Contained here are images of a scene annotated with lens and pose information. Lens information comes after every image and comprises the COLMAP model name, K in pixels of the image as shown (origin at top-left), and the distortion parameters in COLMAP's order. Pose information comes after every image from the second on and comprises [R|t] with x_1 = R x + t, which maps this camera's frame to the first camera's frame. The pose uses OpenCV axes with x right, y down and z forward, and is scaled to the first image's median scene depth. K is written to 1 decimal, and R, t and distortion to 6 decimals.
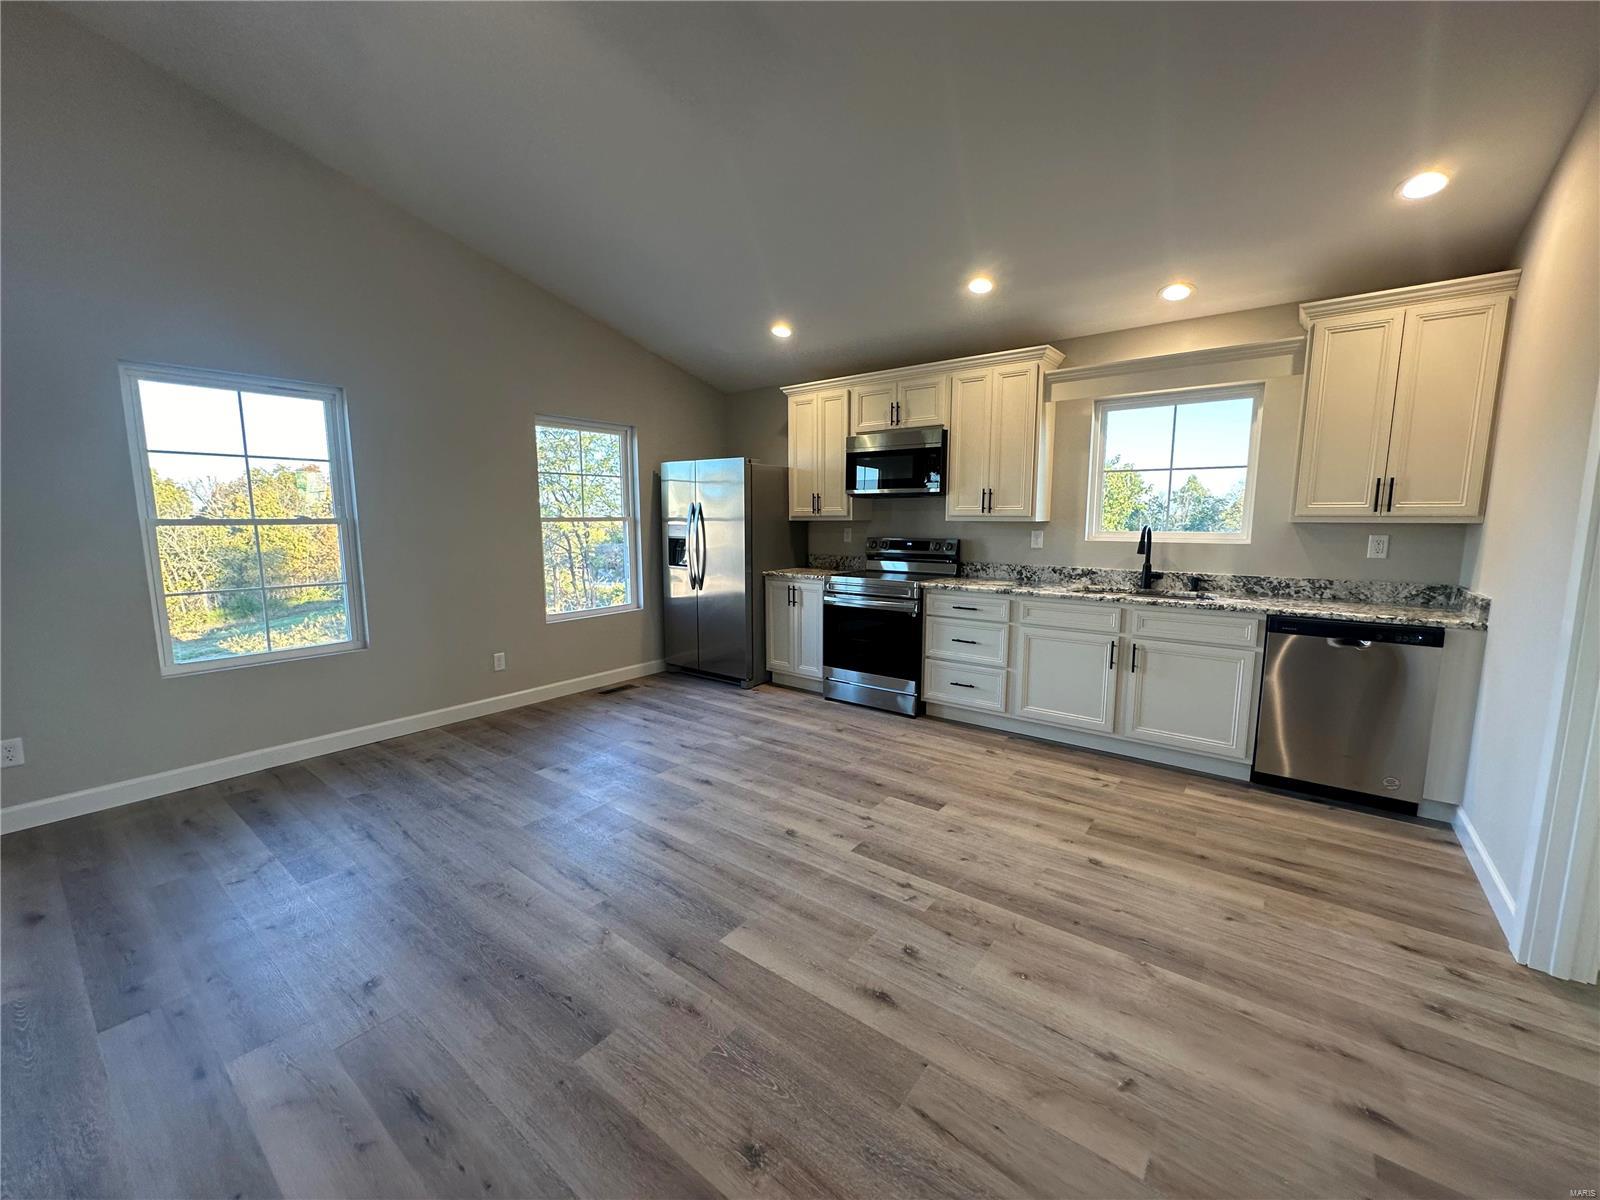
lens RADIAL K [[637.7, 0, 800.9], [0, 637.7, 601.9], [0, 0, 1]] dist [-0.002047, 0.000431]
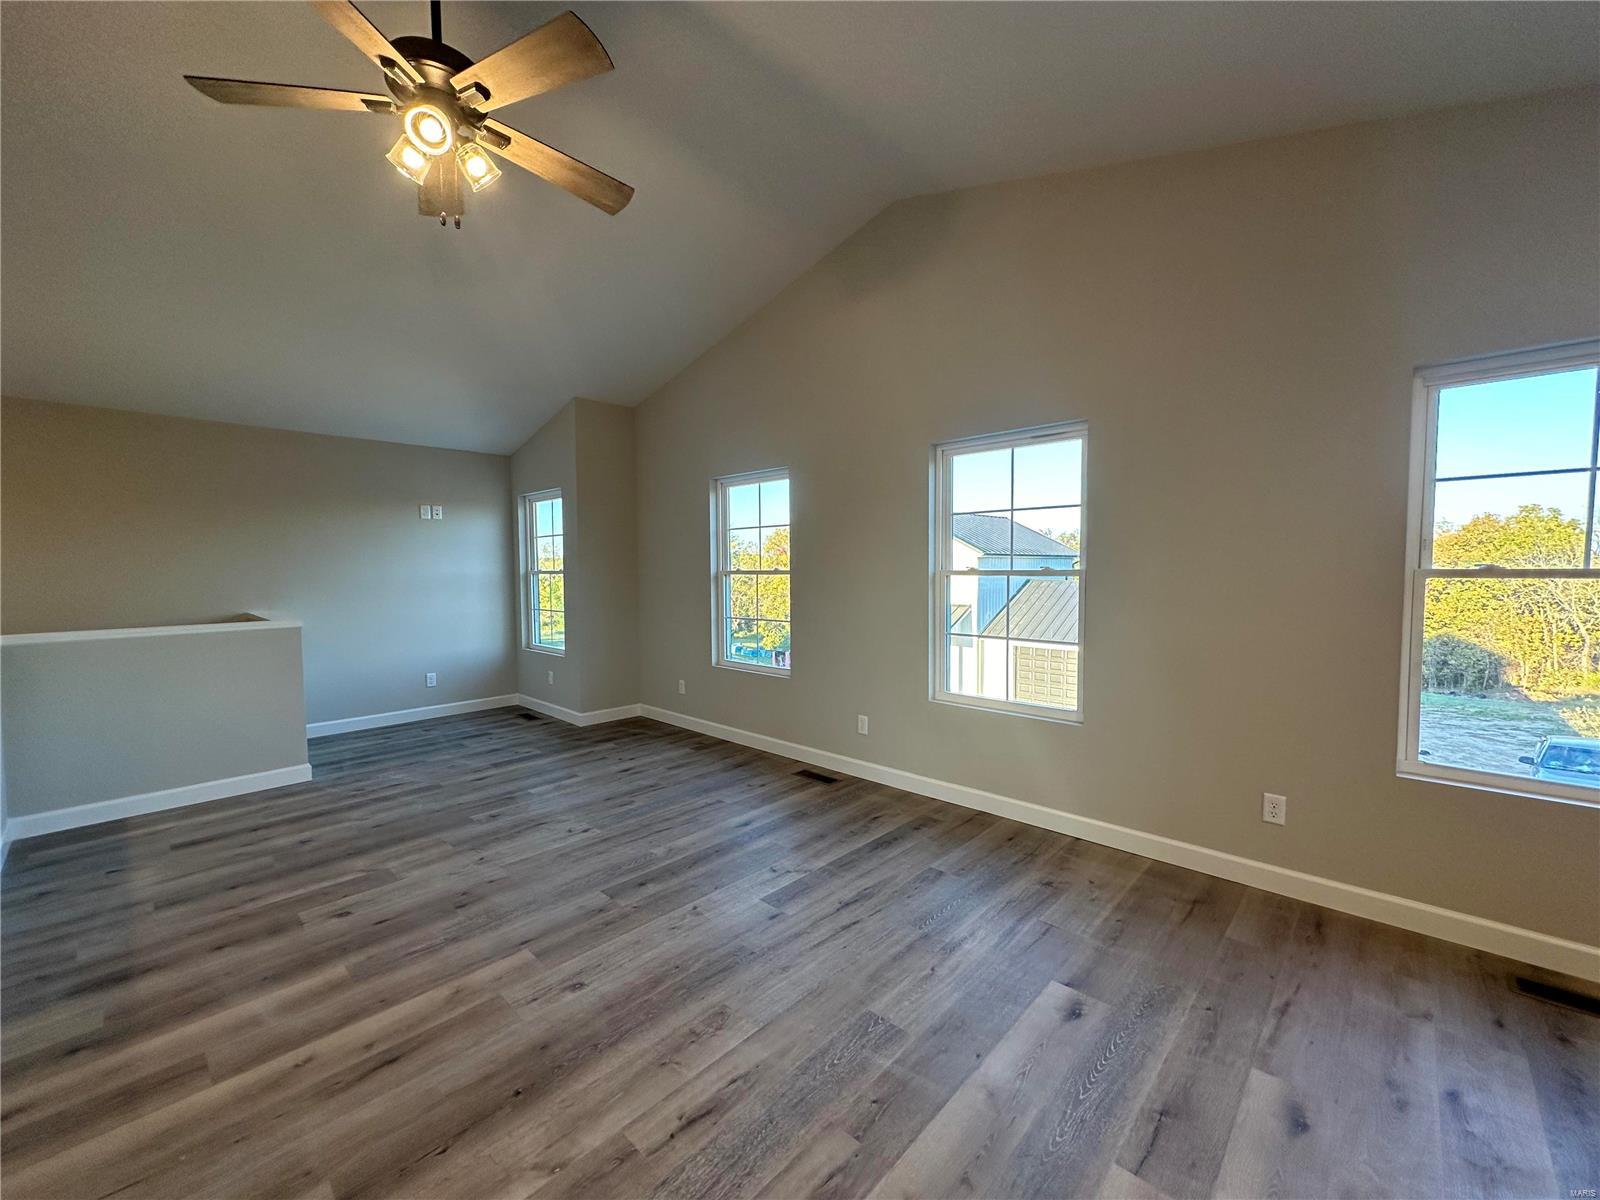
lens RADIAL K [[637.7, 0, 793.4], [0, 637.7, 595.2], [0, 0, 1]] dist [-0.002047, 0.000431]
pose [[-0.101810, 0.045846, -0.993747, 0.178219], [-0.125848, 0.990318, 0.058581, -0.093613], [0.986812, 0.131025, -0.095055, 0.678663]]
